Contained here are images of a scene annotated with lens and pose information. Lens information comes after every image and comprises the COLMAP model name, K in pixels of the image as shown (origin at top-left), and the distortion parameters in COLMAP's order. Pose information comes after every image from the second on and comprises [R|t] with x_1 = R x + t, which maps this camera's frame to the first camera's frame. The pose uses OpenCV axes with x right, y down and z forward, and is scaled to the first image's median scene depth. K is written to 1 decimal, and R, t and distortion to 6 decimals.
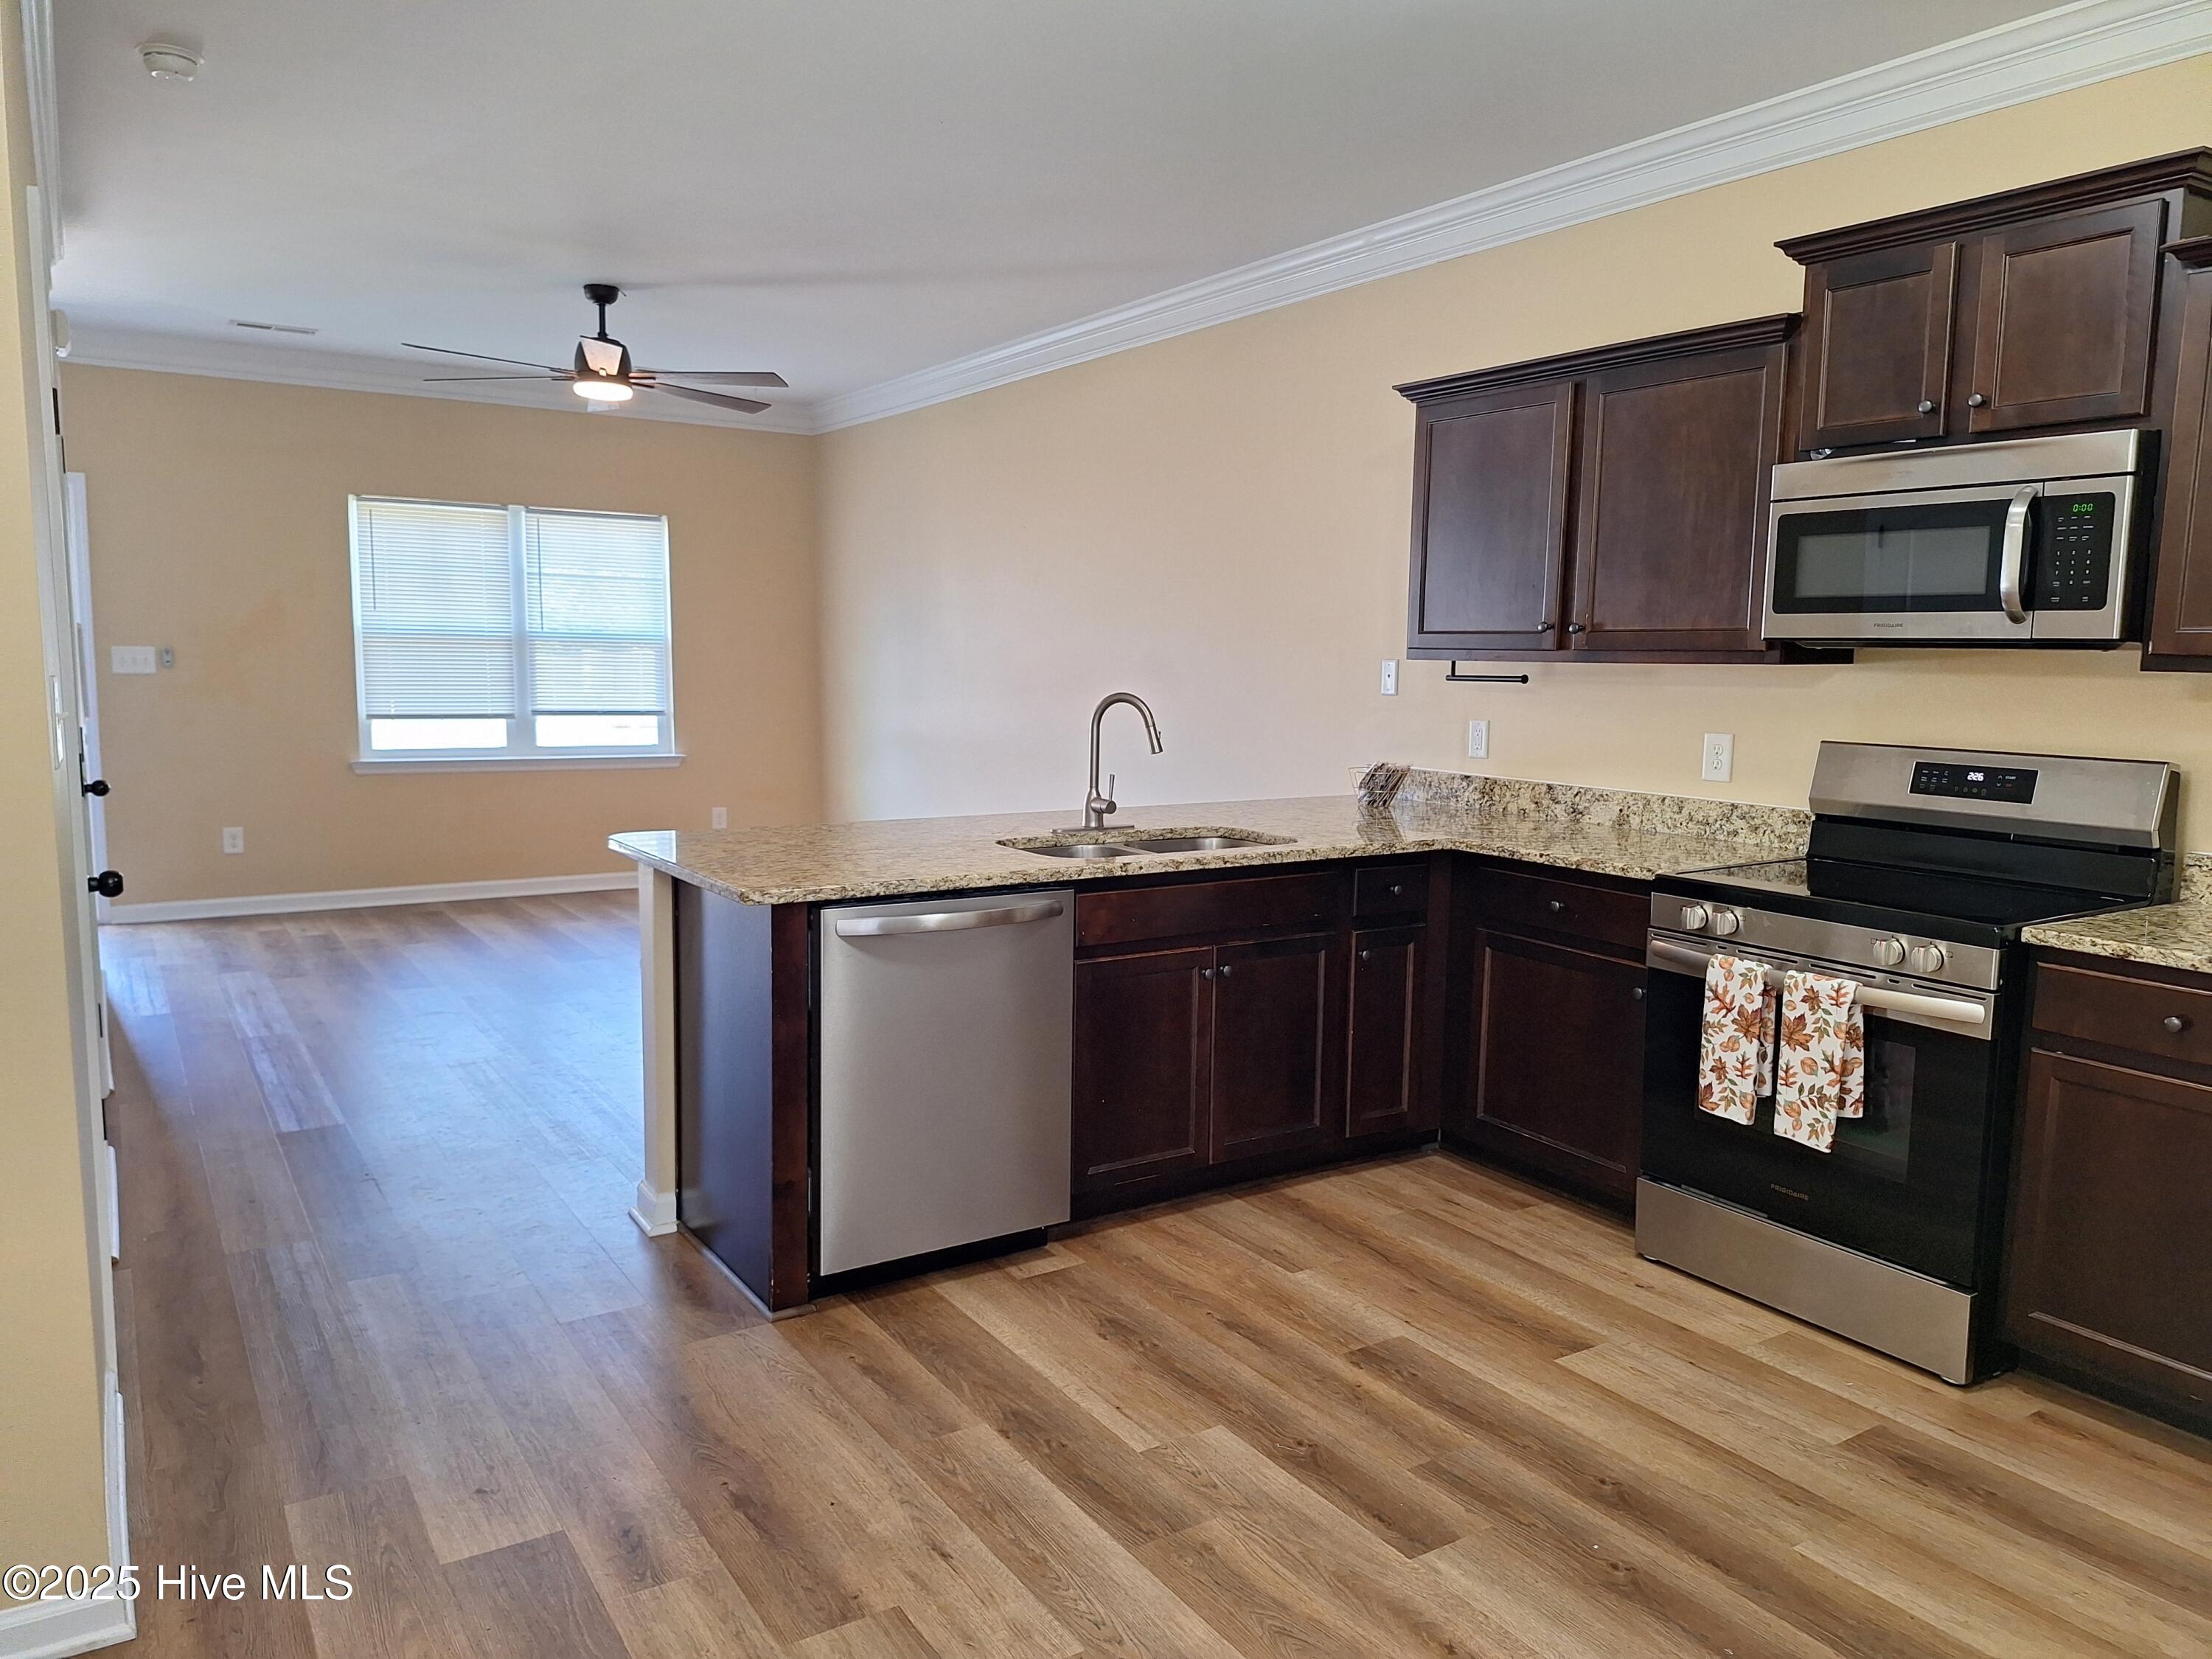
lens RADIAL K [[1563.0, 0, 1108.5], [0, 1563.0, 834.7], [0, 0, 1]] dist [0.003879, -0.005351]
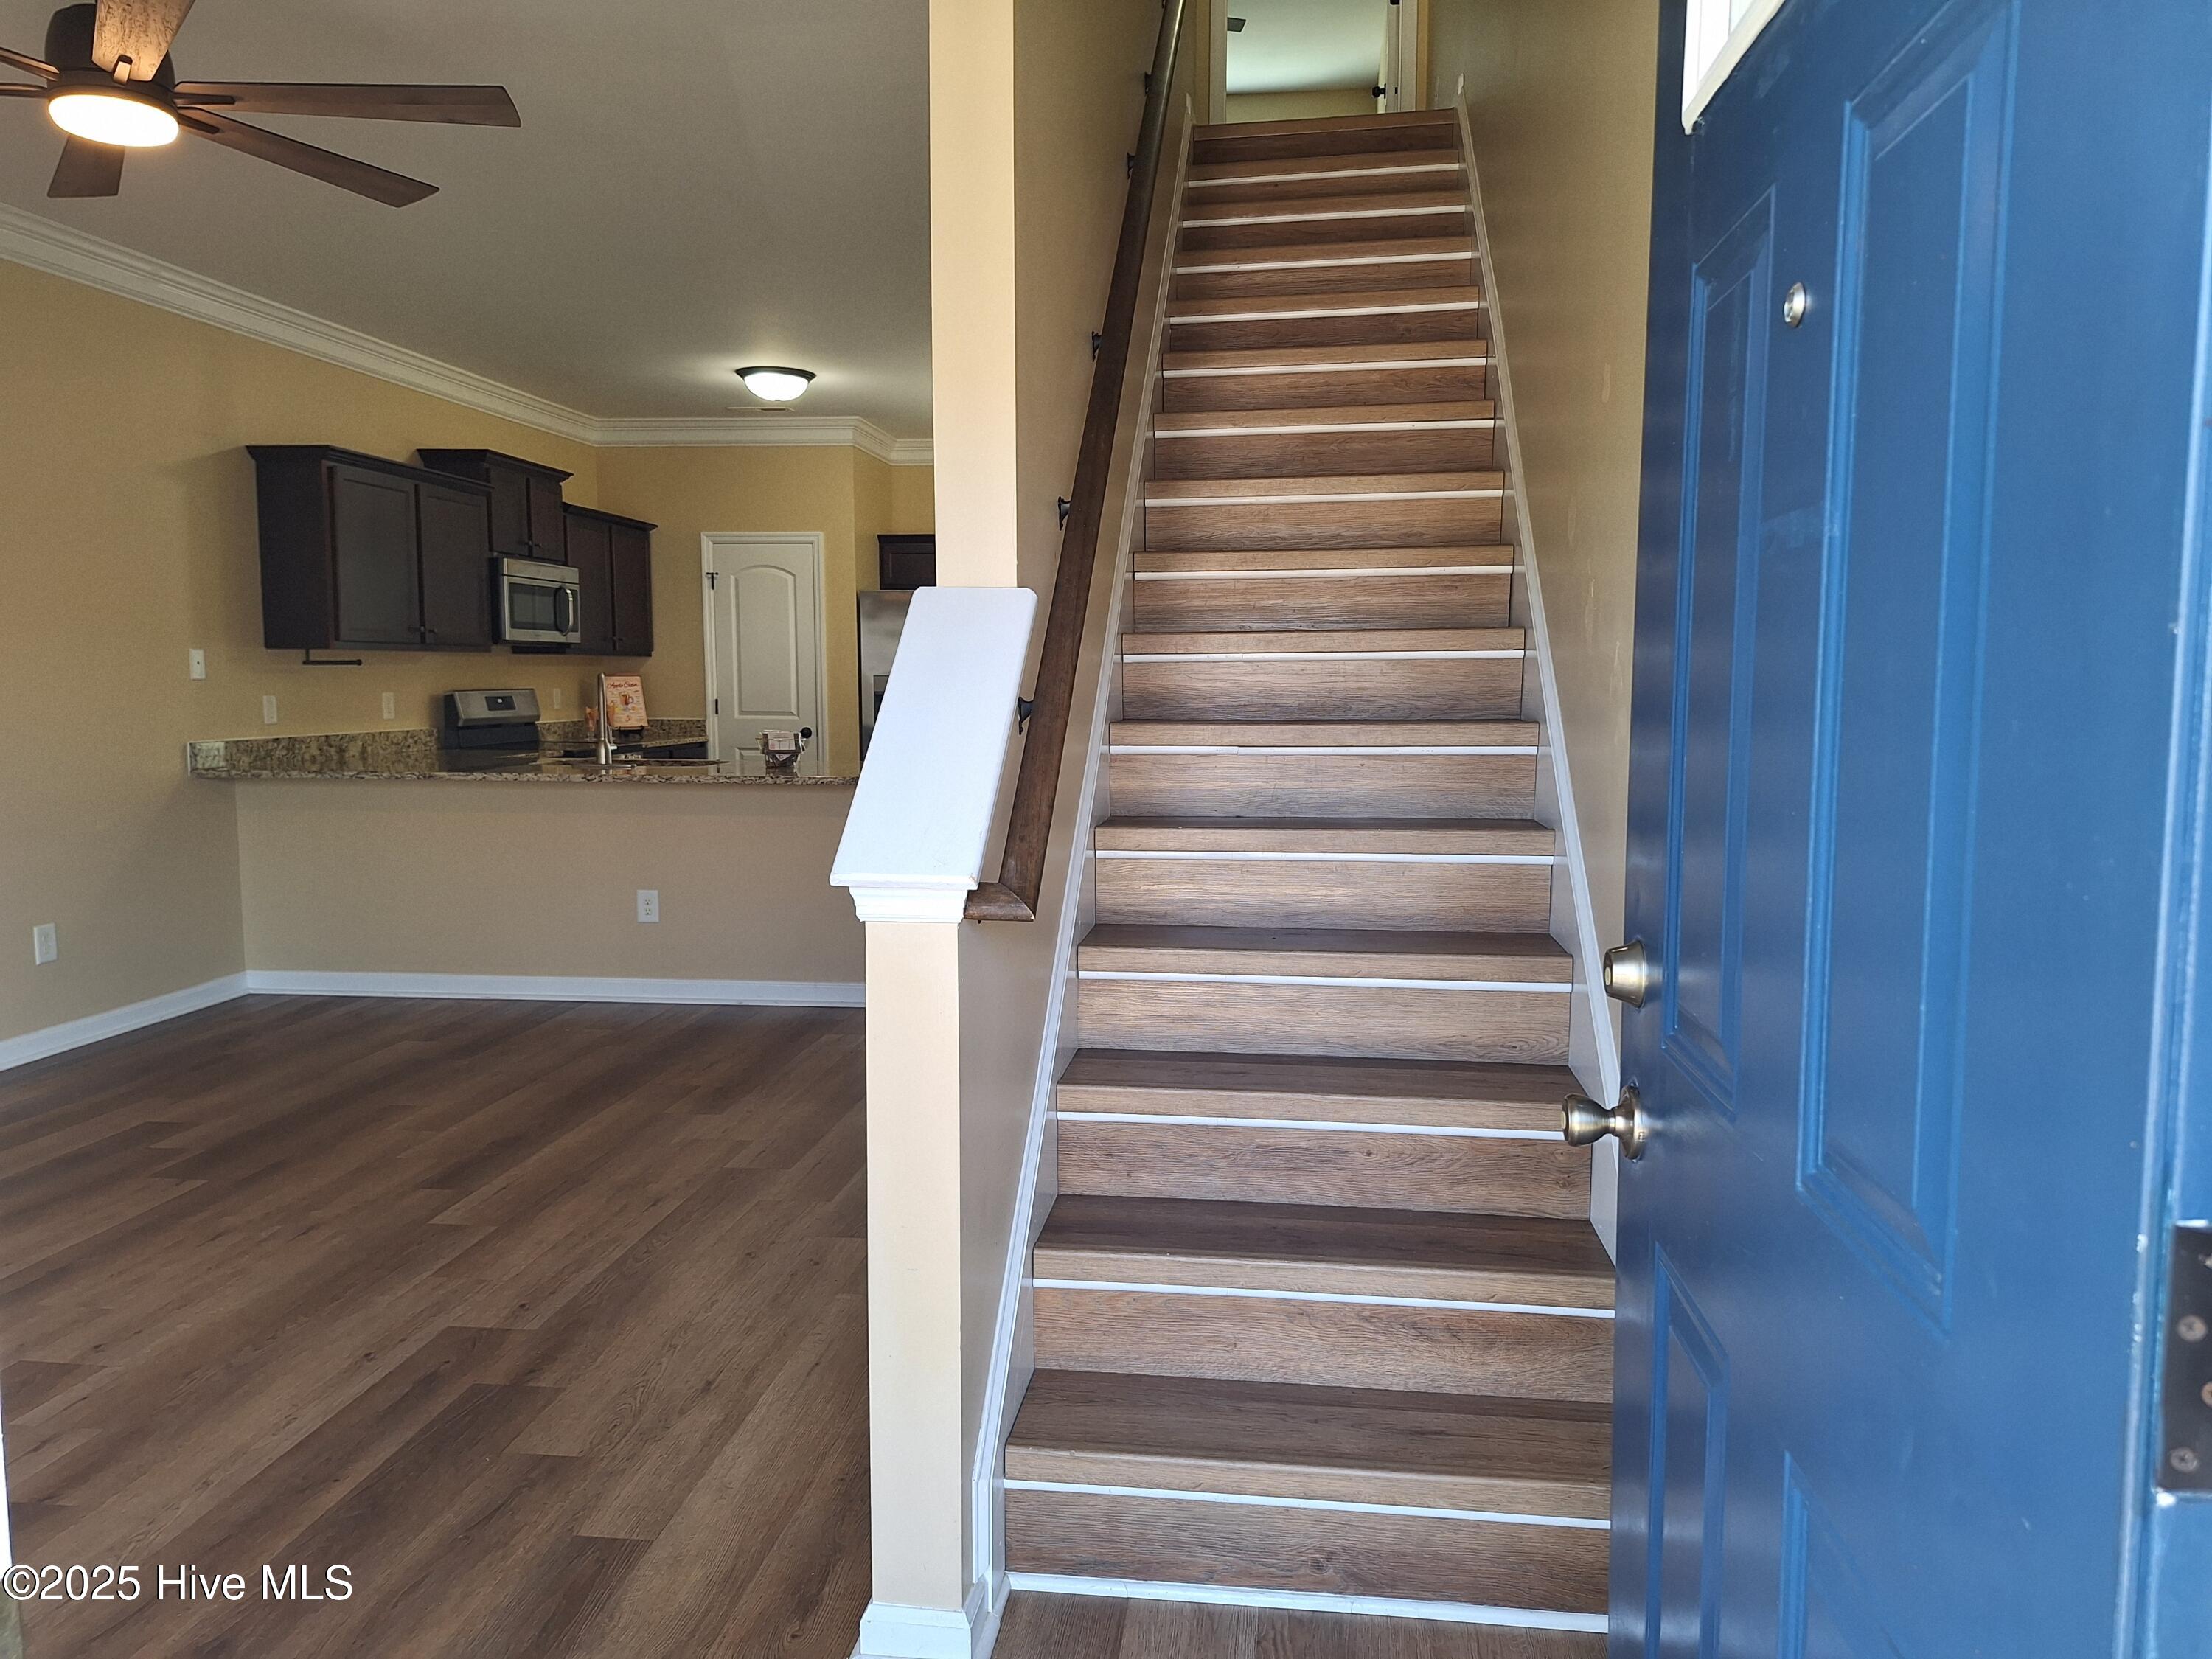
lens RADIAL K [[1563.0, 0, 1101.9], [0, 1563.0, 827.7], [0, 0, 1]] dist [0.003879, -0.005351]
pose [[-0.761914, -0.077874, 0.642979, -1.267757], [0.066172, 0.978191, 0.196885, -0.195676], [-0.644288, 0.192557, -0.740145, 1.705895]]
